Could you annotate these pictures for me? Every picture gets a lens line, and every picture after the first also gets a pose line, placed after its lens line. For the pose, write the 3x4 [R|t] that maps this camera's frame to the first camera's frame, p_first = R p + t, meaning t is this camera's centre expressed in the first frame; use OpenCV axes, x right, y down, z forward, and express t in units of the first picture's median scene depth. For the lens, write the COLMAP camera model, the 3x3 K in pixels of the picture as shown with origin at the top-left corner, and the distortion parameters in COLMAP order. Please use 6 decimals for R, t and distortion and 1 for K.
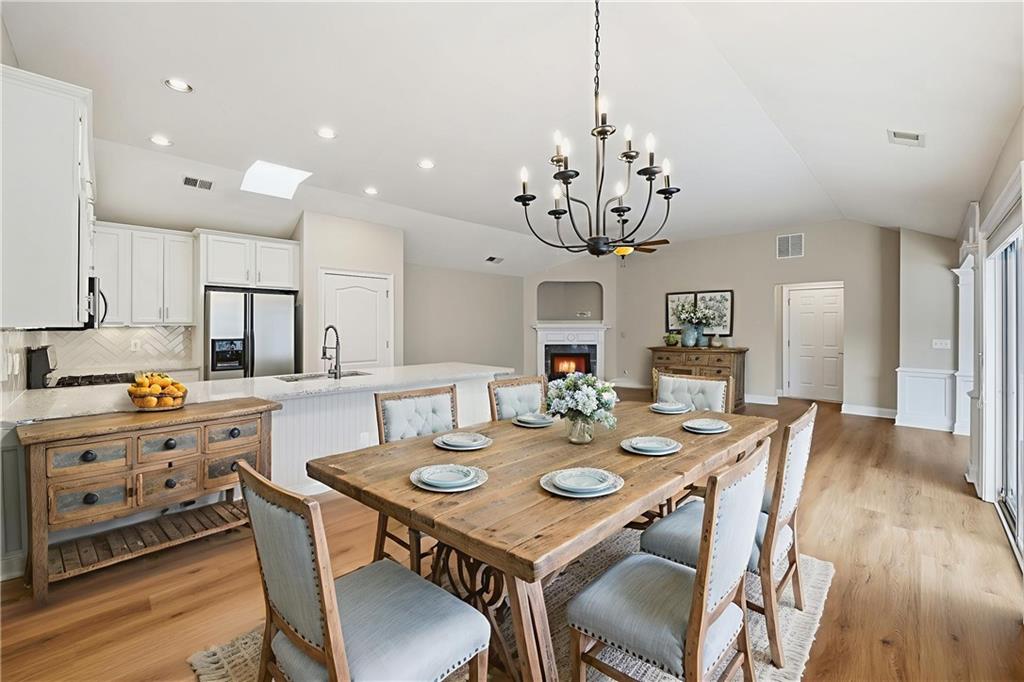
lens RADIAL K [[452.4, 0, 511.4], [0, 452.4, 324.2], [0, 0, 1]] dist [0.038210, 0.000066]
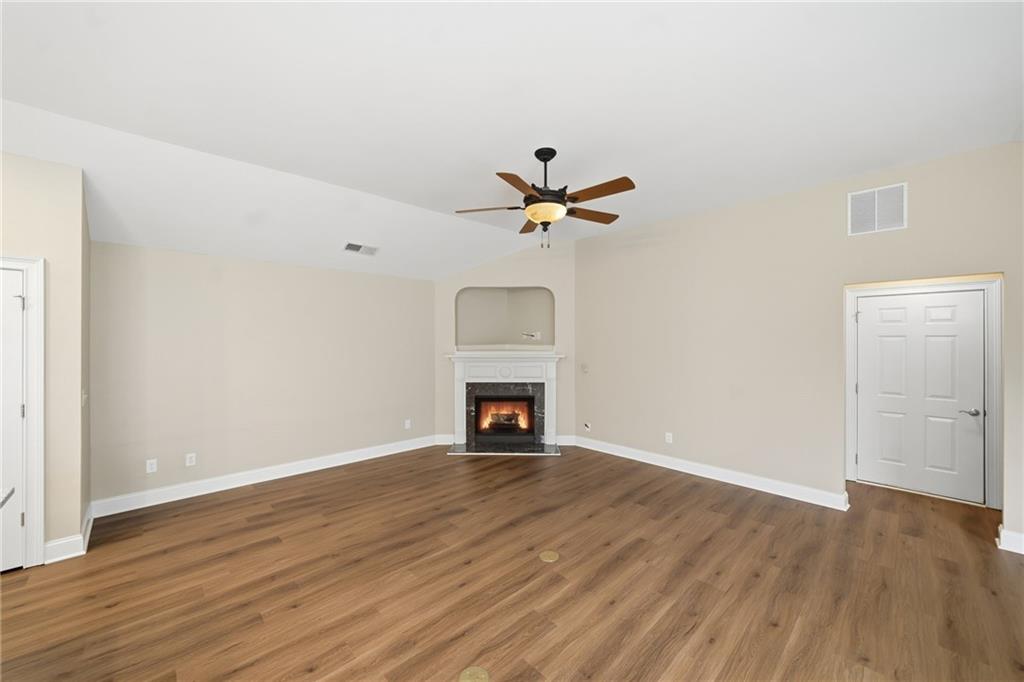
lens RADIAL K [[408.0, 0, 512.0], [0, 408.0, 341.0], [0, 0, 1]] dist [-0.009710, 0.000020]
pose [[0.998805, -0.000464, -0.048868, 0.170908], [0.000857, 0.999967, 0.008021, -0.020569], [0.048862, -0.008053, 0.998773, 0.411371]]
